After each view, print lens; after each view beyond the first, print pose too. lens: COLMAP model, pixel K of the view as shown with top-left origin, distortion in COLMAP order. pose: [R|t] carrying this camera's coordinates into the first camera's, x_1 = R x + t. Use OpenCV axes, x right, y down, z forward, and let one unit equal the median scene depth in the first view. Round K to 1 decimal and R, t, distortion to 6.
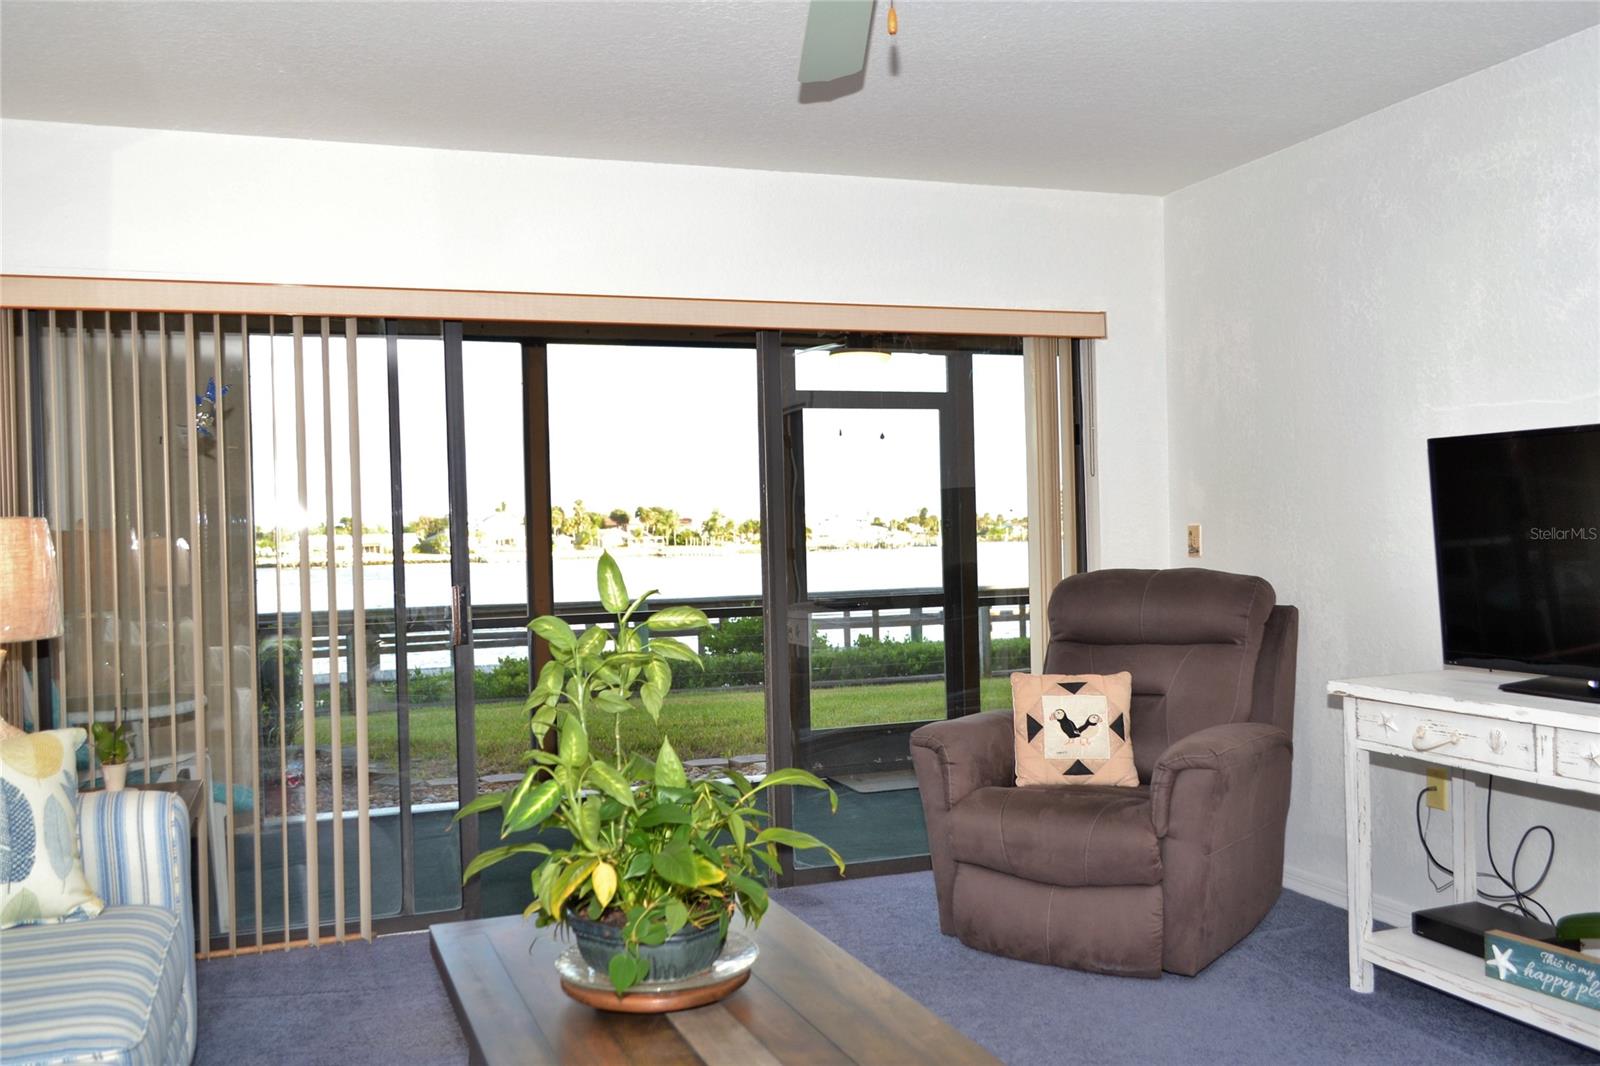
lens RADIAL K [[1328.6, 0, 800.0], [0, 1328.6, 533.0], [0, 0, 1]] dist [-0.006595, -0.001109]
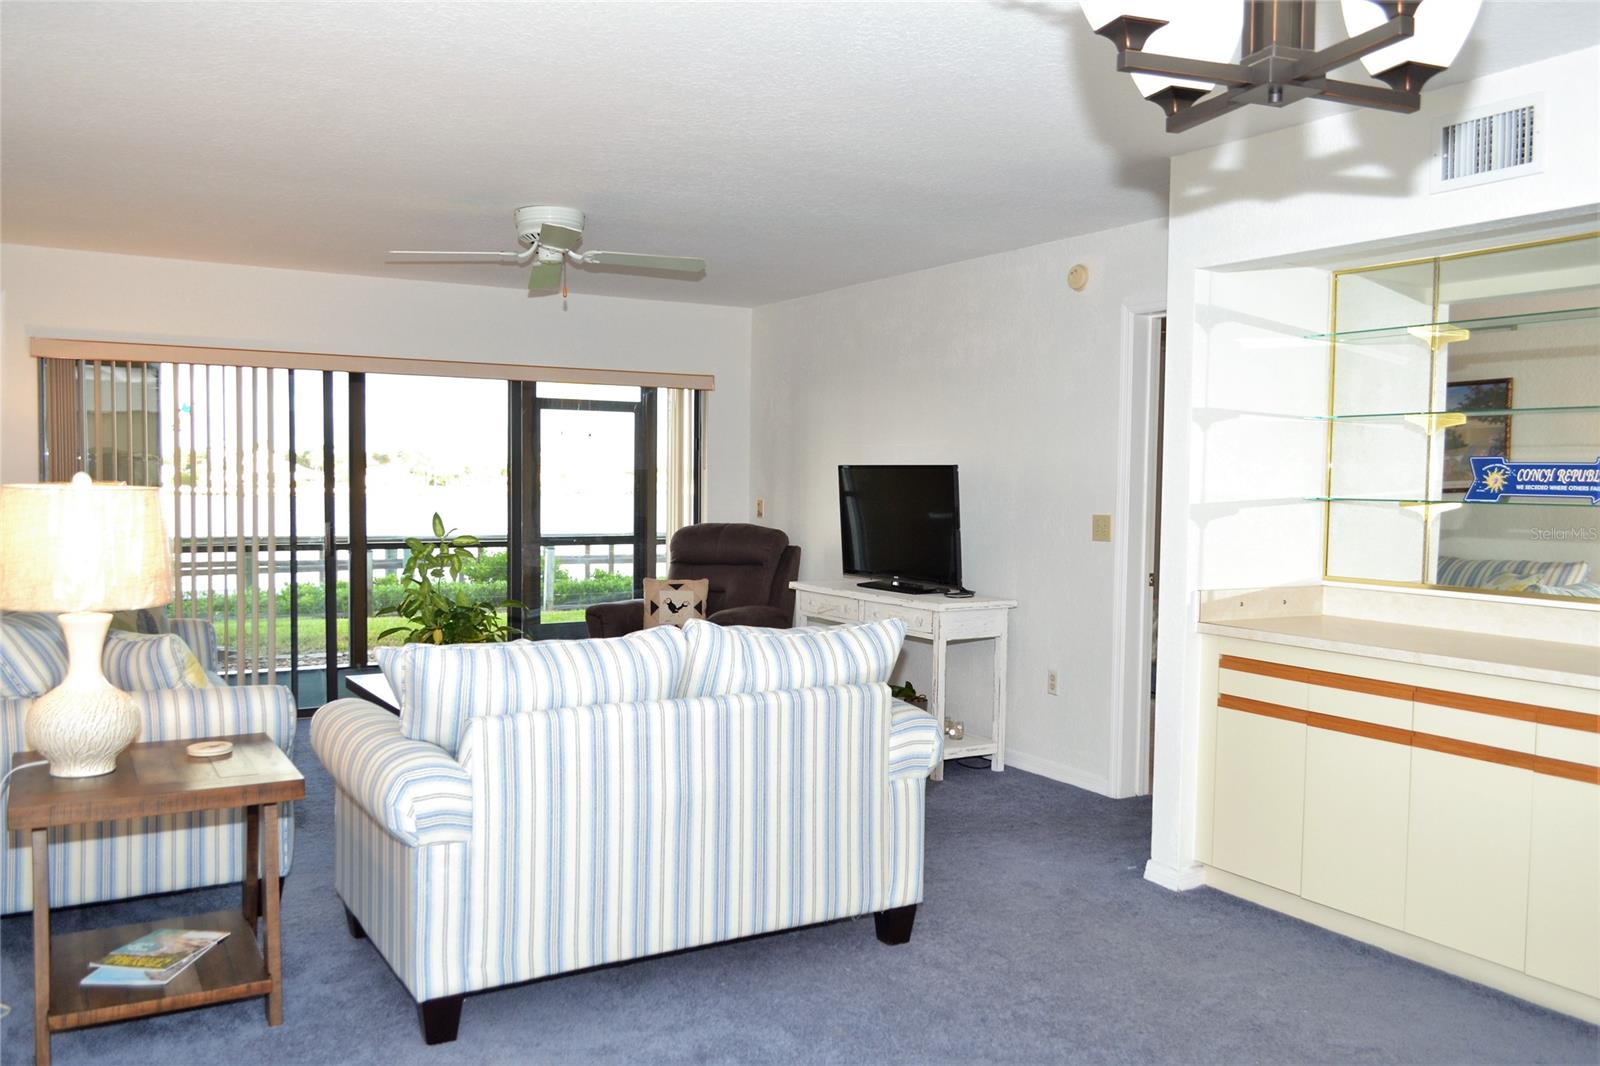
lens RADIAL K [[1267.3, 0, 802.5], [0, 1267.3, 540.4], [0, 0, 1]] dist [-0.010263, 0.000074]
pose [[0.981326, 0.023008, 0.190970, 0.026408], [-0.032104, 0.998486, 0.044671, -0.024078], [-0.189653, -0.049968, 0.980579, -0.548478]]
